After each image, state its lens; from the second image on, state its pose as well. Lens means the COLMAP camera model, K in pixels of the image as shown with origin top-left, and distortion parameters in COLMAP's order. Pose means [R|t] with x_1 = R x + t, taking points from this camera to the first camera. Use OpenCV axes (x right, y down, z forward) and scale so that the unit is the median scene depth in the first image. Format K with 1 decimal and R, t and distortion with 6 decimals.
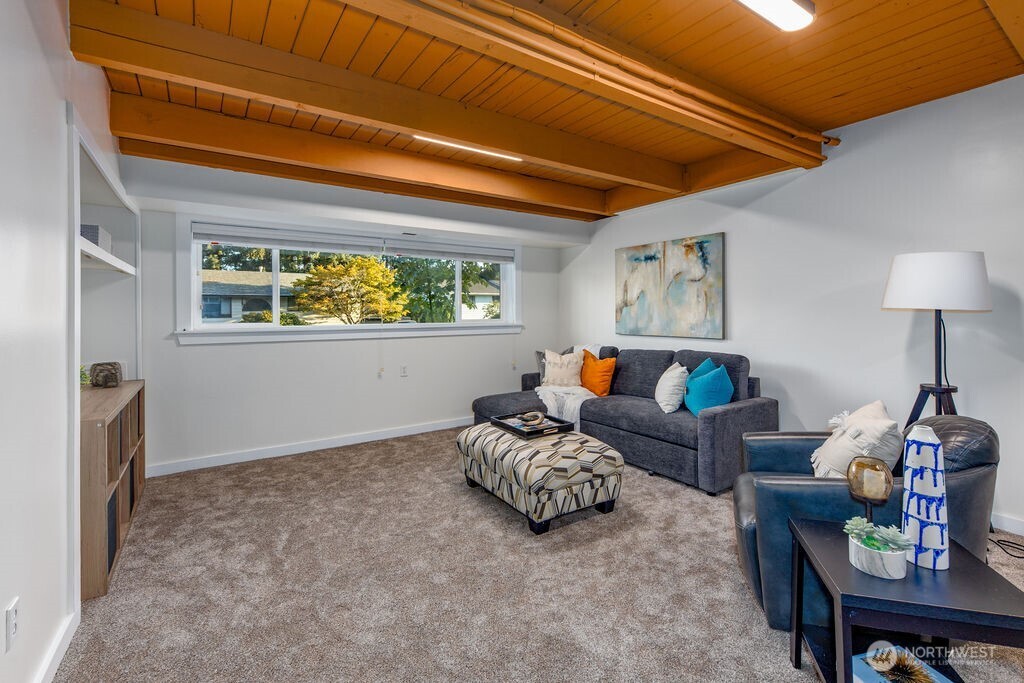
lens RADIAL K [[457.2, 0, 511.5], [0, 457.2, 310.9], [0, 0, 1]] dist [-0.000081, 0.000033]
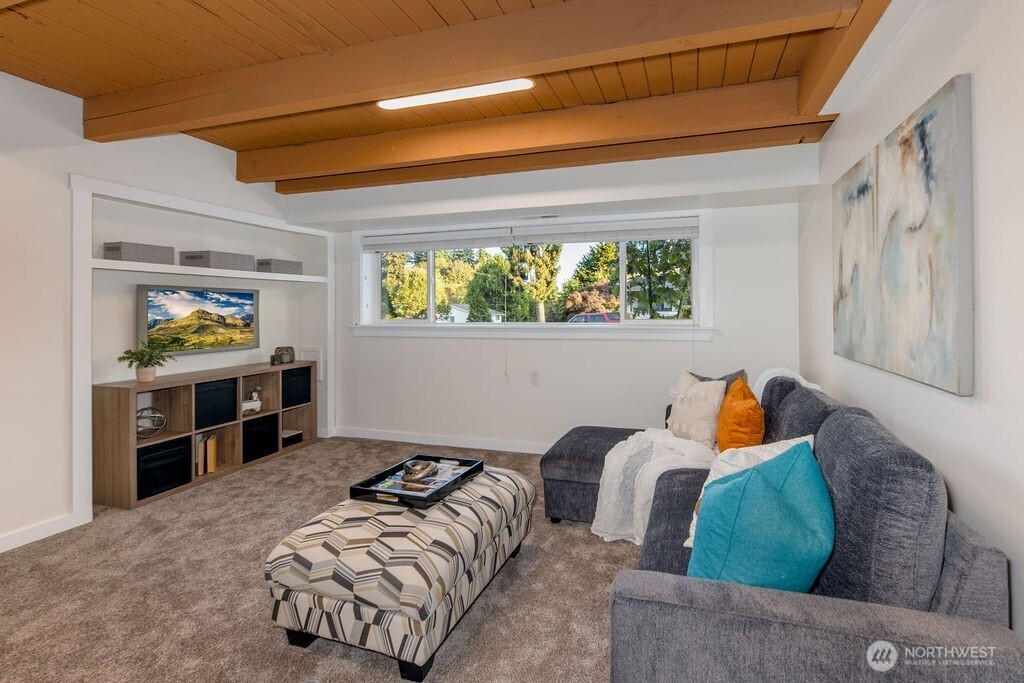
lens RADIAL K [[461.1, 0, 512.2], [0, 461.1, 306.6], [0, 0, 1]] dist [0.000432, -0.000107]
pose [[0.635676, -0.001062, -0.771955, 0.514327], [0.003669, 0.999992, 0.001646, -0.004436], [0.771947, -0.003878, 0.635675, 0.534528]]
